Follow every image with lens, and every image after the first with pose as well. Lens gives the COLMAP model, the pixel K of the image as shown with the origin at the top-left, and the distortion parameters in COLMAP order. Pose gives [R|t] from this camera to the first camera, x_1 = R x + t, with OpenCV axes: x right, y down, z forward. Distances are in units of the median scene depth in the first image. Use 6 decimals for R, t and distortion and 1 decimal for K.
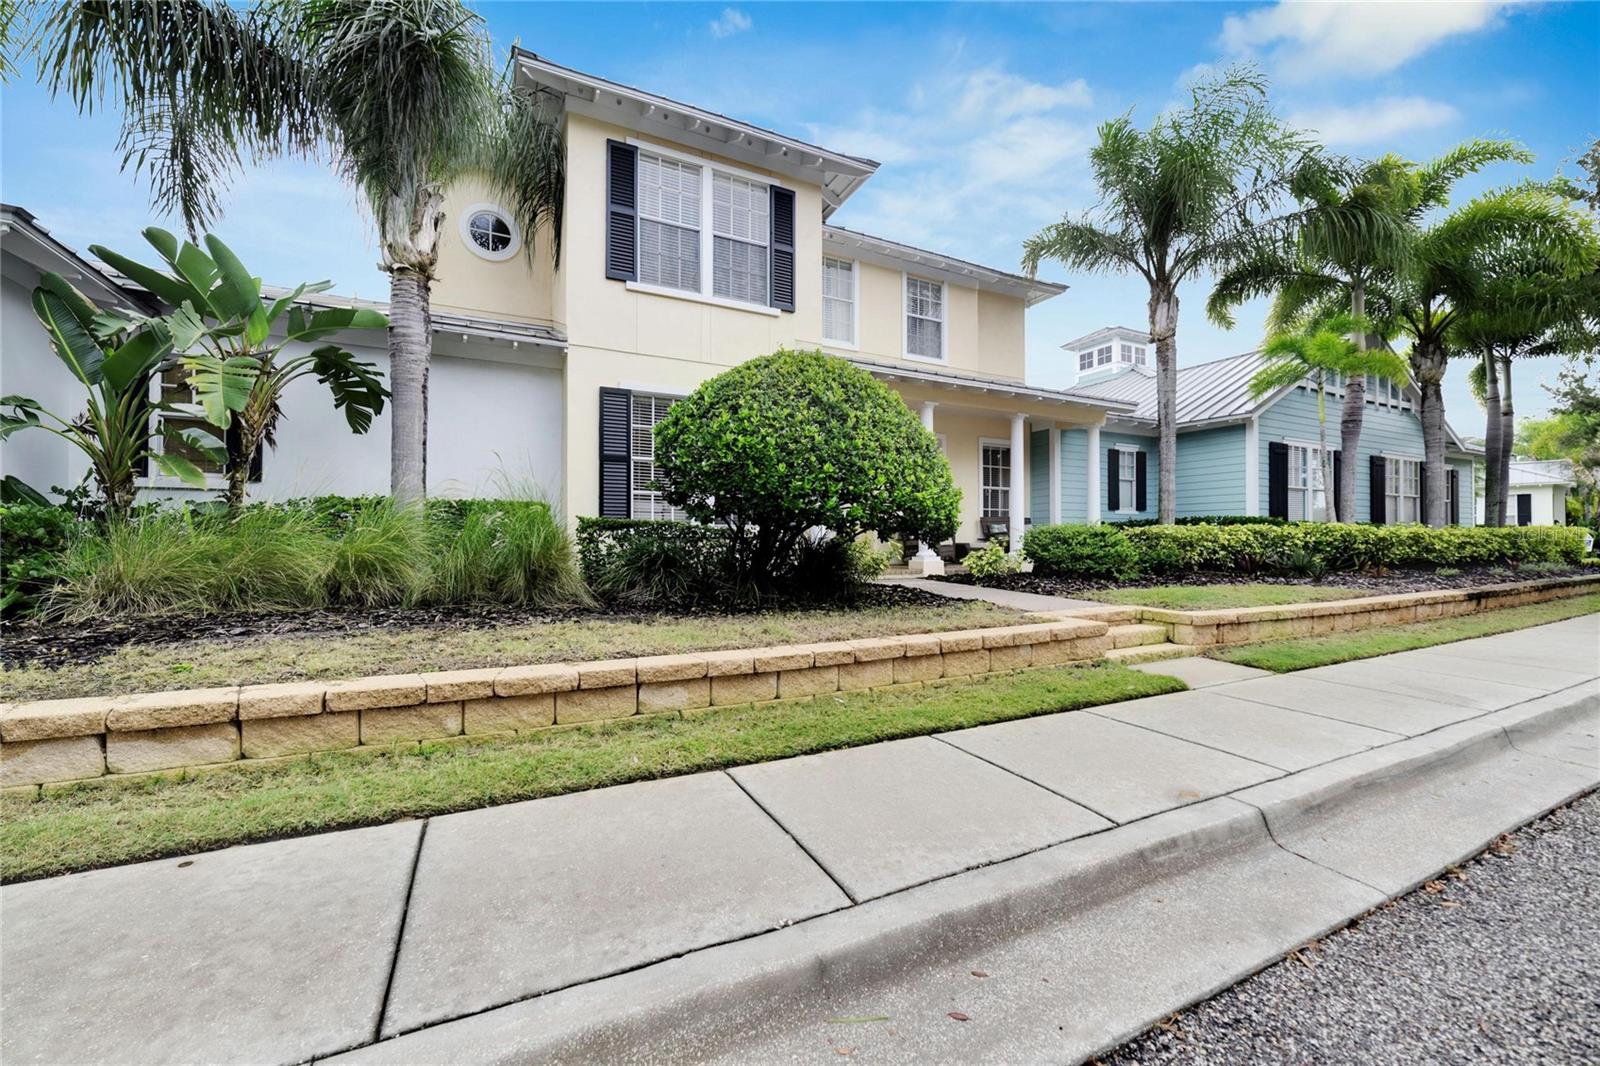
lens RADIAL K [[613.8, 0, 796.6], [0, 613.8, 531.9], [0, 0, 1]] dist [-0.005028, 0.002489]
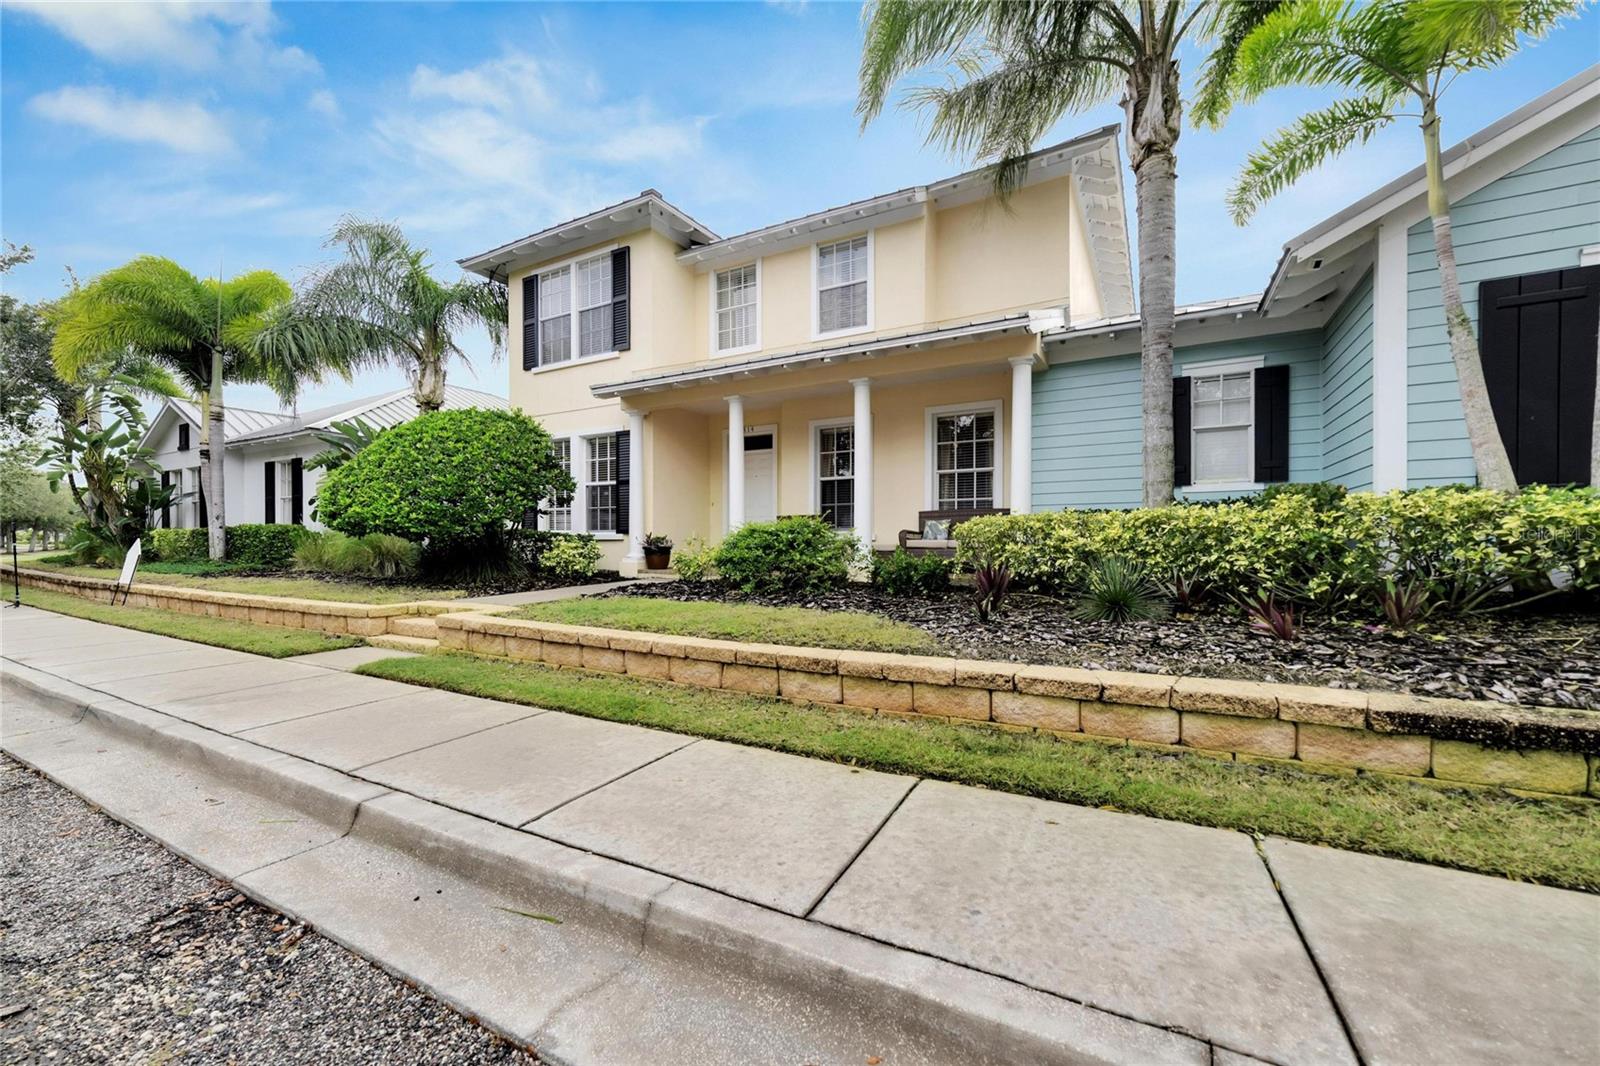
lens RADIAL K [[609.7, 0, 775.3], [0, 609.7, 540.1], [0, 0, 1]] dist [0.002752, -0.000012]
pose [[0.567993, -0.005265, -0.823017, 1.149013], [0.010939, 0.999939, 0.001153, 0.012555], [0.822961, -0.009658, 0.568016, 0.574203]]
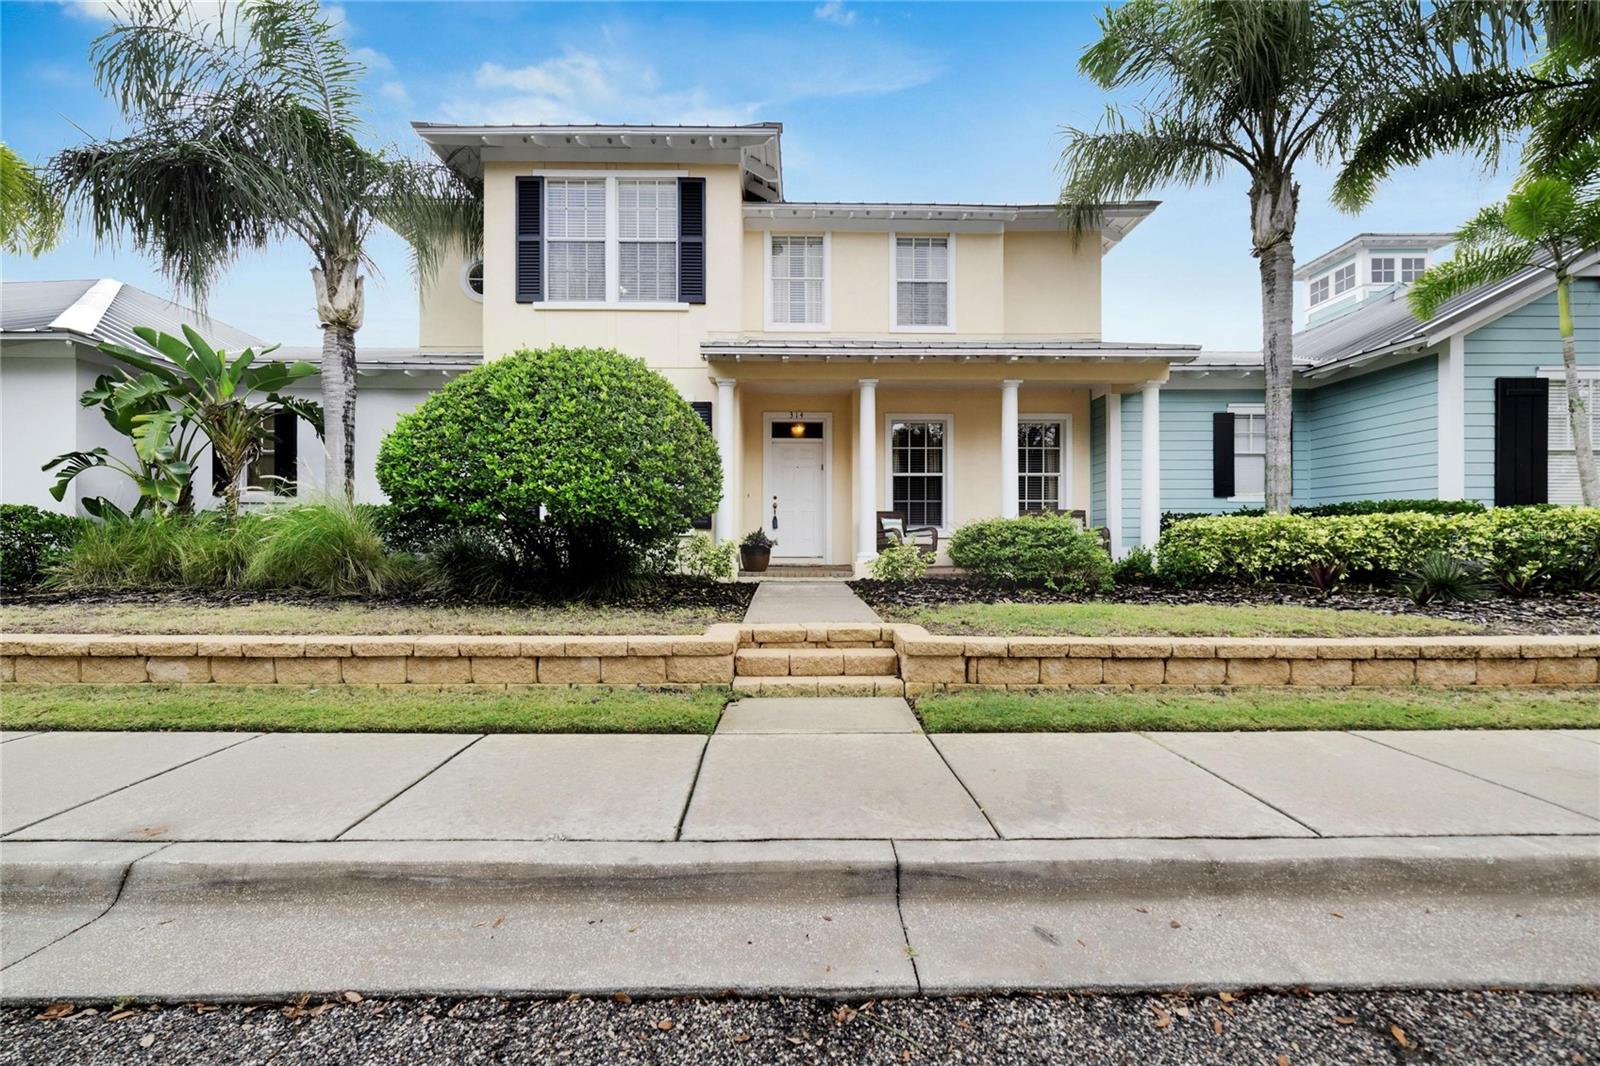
lens RADIAL K [[613.8, 0, 802.7], [0, 613.8, 537.5], [0, 0, 1]] dist [-0.005028, 0.002489]
pose [[0.900172, -0.001368, -0.435532, 0.569170], [0.005479, 0.999952, 0.008183, 0.005375], [0.435500, -0.009752, 0.900136, 0.195621]]
